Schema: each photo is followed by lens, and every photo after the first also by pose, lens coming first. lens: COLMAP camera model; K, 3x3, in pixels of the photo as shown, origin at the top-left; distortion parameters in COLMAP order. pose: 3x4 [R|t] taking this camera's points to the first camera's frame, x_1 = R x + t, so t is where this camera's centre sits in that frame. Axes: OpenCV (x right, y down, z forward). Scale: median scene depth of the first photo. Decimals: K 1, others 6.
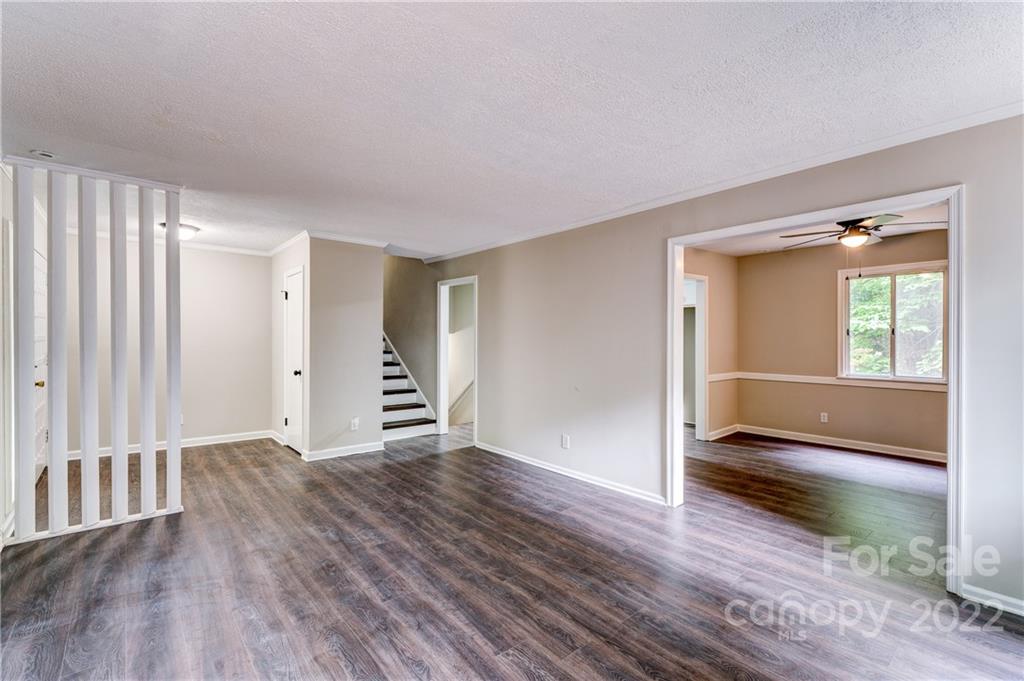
lens RADIAL K [[458.4, 0, 515.8], [0, 458.4, 339.8], [0, 0, 1]] dist [-0.002692, 0.000276]
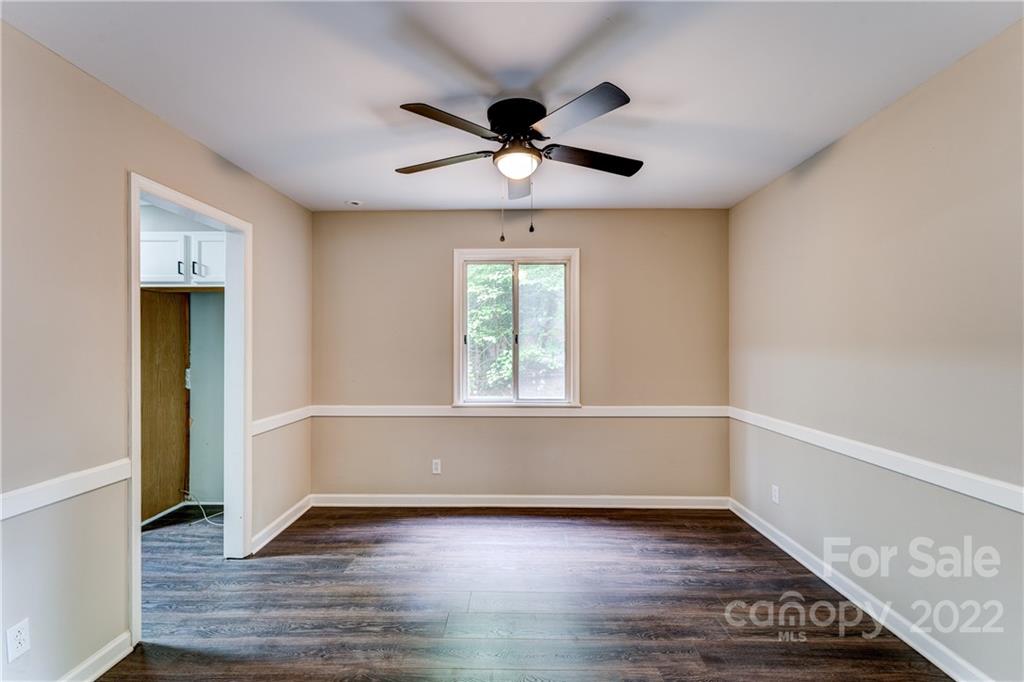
lens RADIAL K [[458.4, 0, 510.3], [0, 458.4, 341.6], [0, 0, 1]] dist [-0.002692, 0.000276]
pose [[0.662434, 0.011635, 0.749030, 0.239609], [0.000942, 0.999866, -0.016365, -0.002390], [-0.749119, 0.011547, 0.662334, 0.471003]]
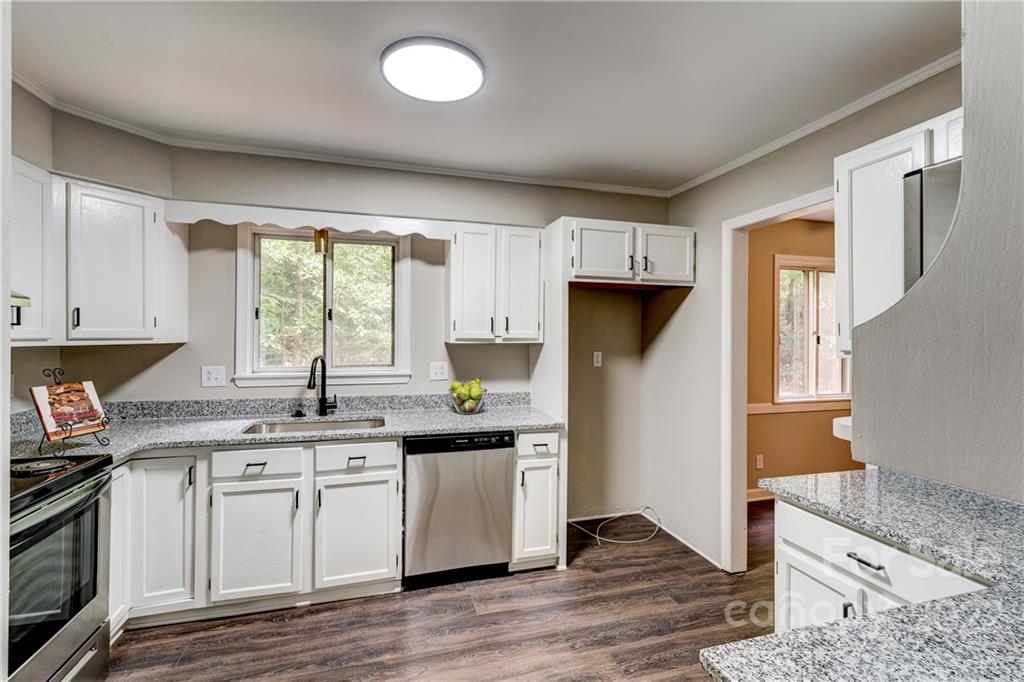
lens RADIAL K [[458.4, 0, 514.4], [0, 458.4, 337.2], [0, 0, 1]] dist [-0.002692, 0.000276]
pose [[0.408672, -0.005075, 0.912667, -0.122010], [-0.007982, 0.999926, 0.009134, -0.024662], [-0.912646, -0.011017, 0.408601, 1.057426]]
